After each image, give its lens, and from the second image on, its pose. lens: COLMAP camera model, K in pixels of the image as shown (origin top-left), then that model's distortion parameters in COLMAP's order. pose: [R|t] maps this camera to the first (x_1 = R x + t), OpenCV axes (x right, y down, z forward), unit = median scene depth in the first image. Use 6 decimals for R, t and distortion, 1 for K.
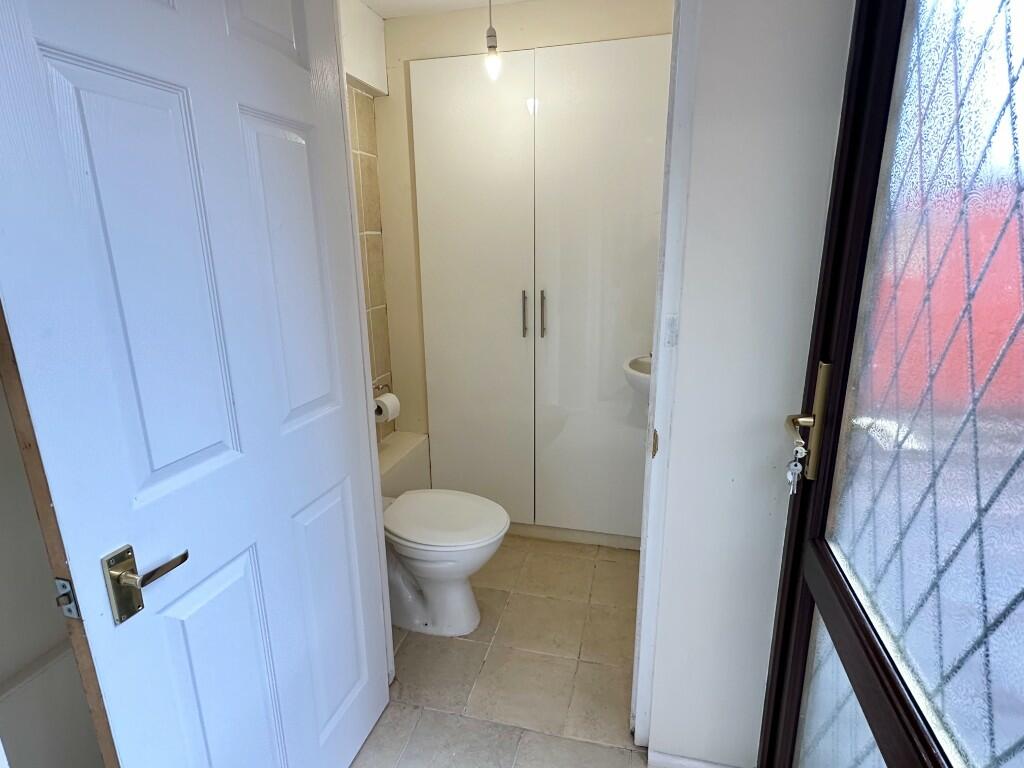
lens RADIAL K [[535.8, 0, 513.8], [0, 535.8, 385.6], [0, 0, 1]] dist [-0.001757, 0.000175]
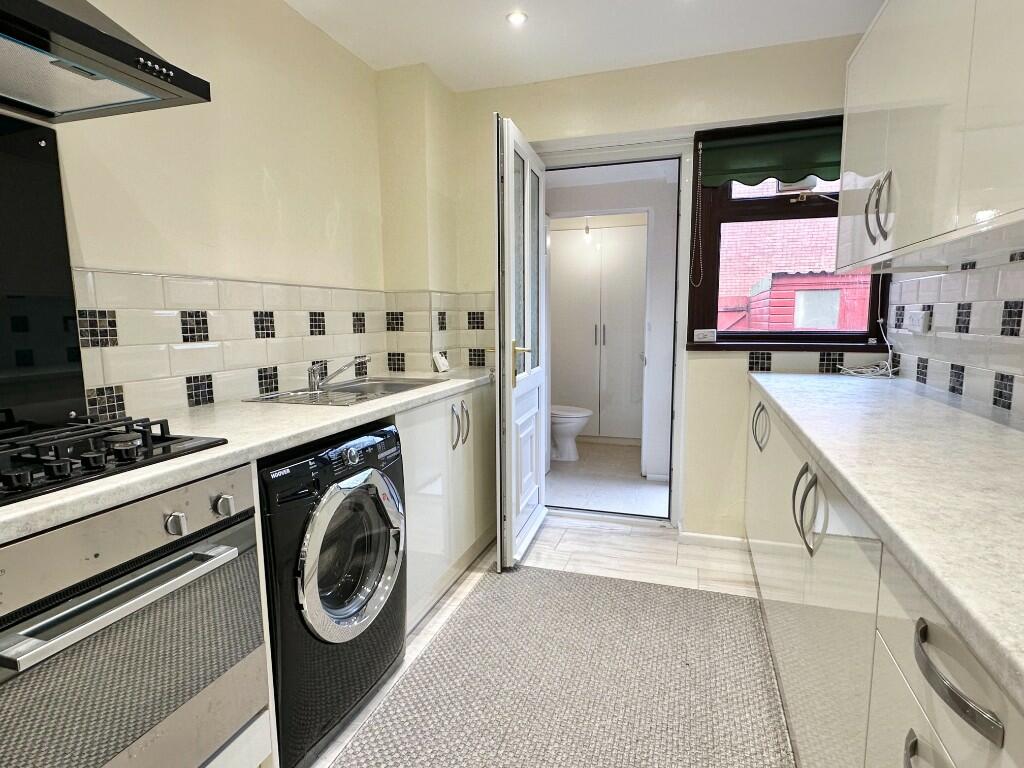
lens RADIAL K [[535.8, 0, 513.8], [0, 535.8, 385.6], [0, 0, 1]] dist [-0.001757, 0.000175]
pose [[0.997959, 0.013639, -0.062380, -0.224071], [-0.021587, 0.991465, -0.128572, 0.462011], [0.060094, 0.129656, 0.989736, -1.522662]]
